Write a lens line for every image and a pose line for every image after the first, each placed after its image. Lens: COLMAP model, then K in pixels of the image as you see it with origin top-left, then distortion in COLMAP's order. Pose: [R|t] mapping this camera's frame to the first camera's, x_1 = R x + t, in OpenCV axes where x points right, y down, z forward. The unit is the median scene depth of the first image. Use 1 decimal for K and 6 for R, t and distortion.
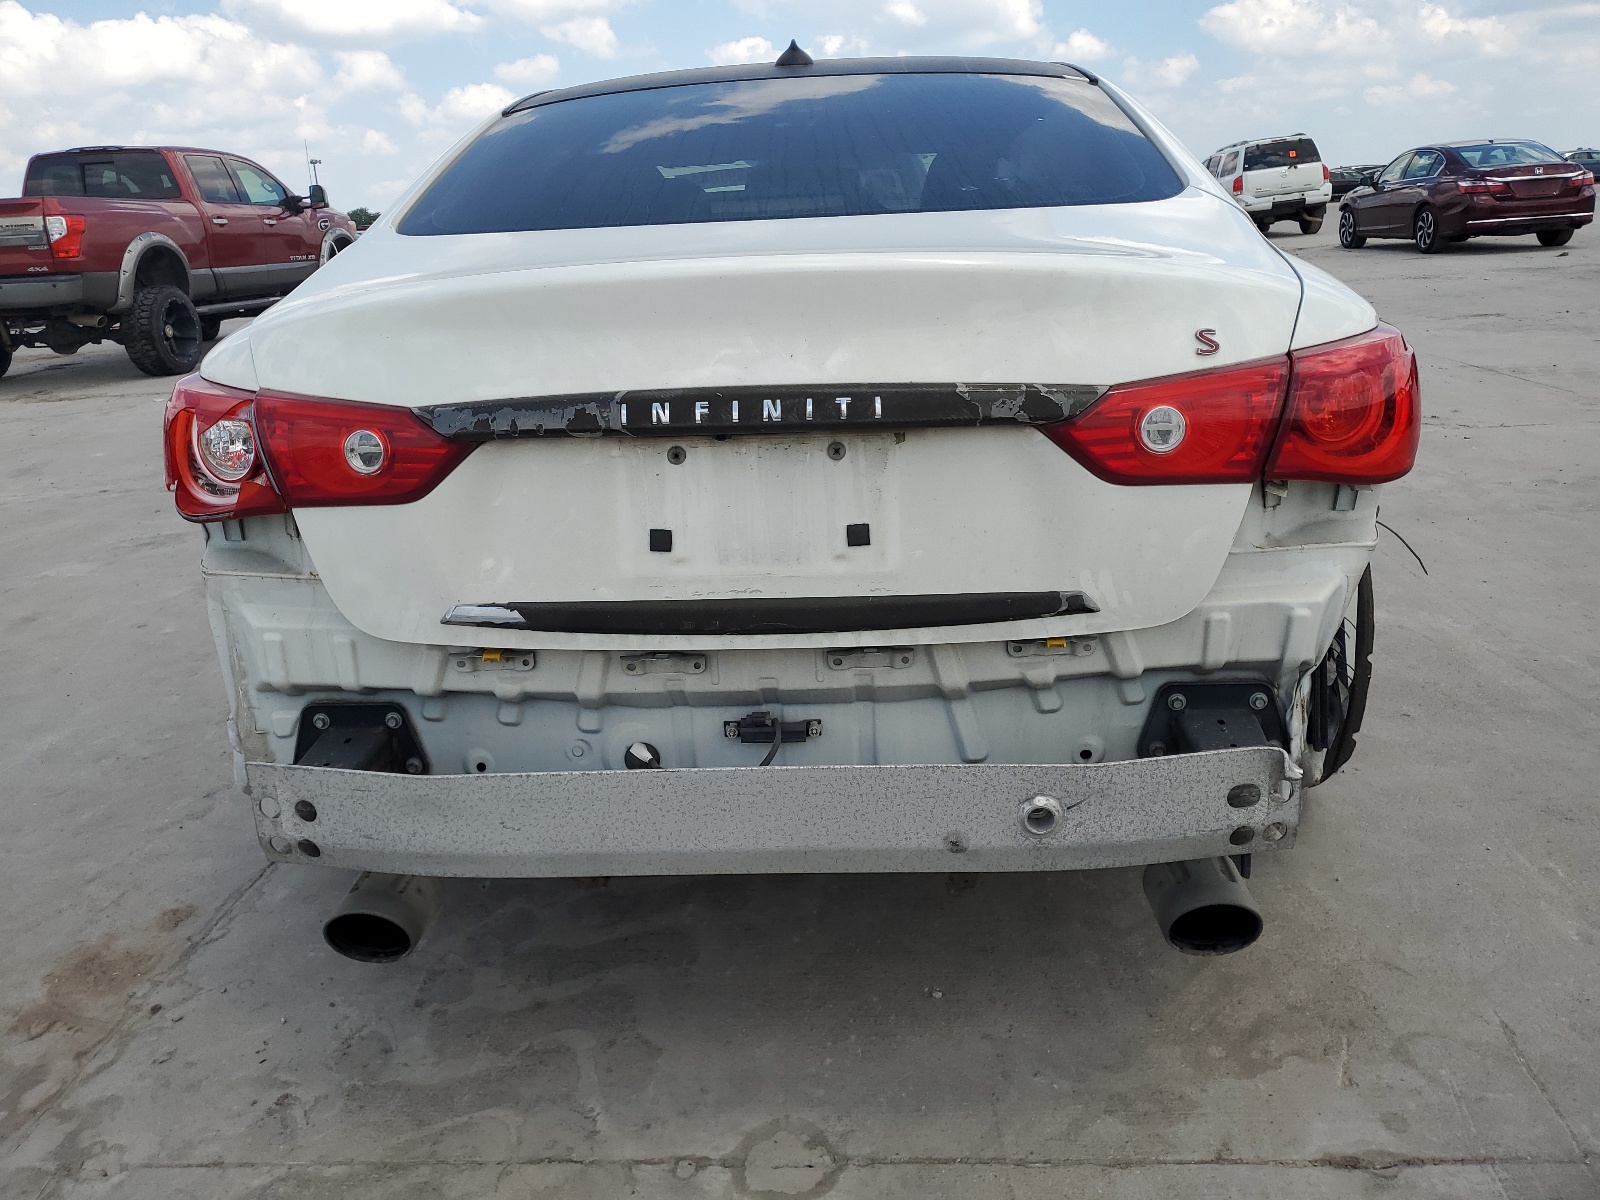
lens RADIAL K [[1258.1, 0, 800.0], [0, 1258.1, 600.0], [0, 0, 1]] dist [0.024337, -0.007180]
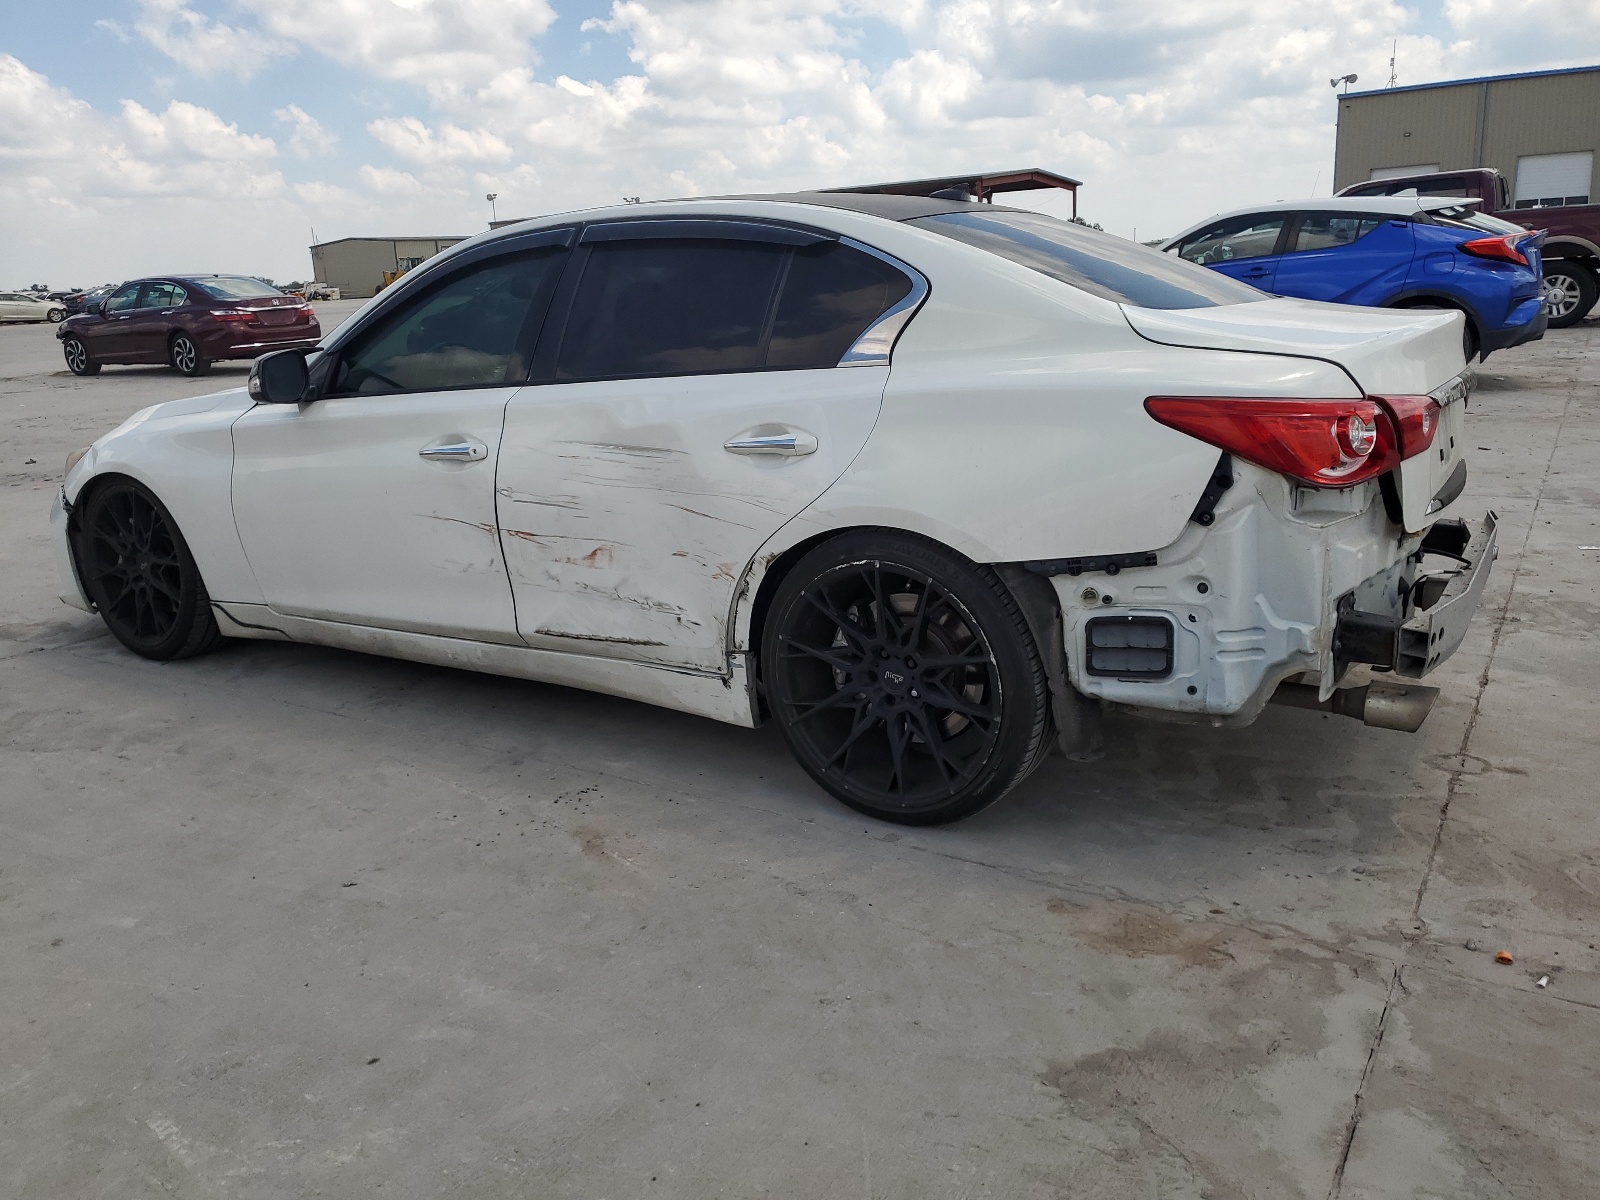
lens RADIAL K [[1258.1, 0, 800.0], [0, 1258.1, 600.0], [0, 0, 1]] dist [0.024337, -0.007180]
pose [[0.472963, -0.191004, 0.860130, -1.710836], [0.274630, 0.959545, 0.062068, -0.167190], [-0.837188, 0.206861, 0.506285, 0.636409]]
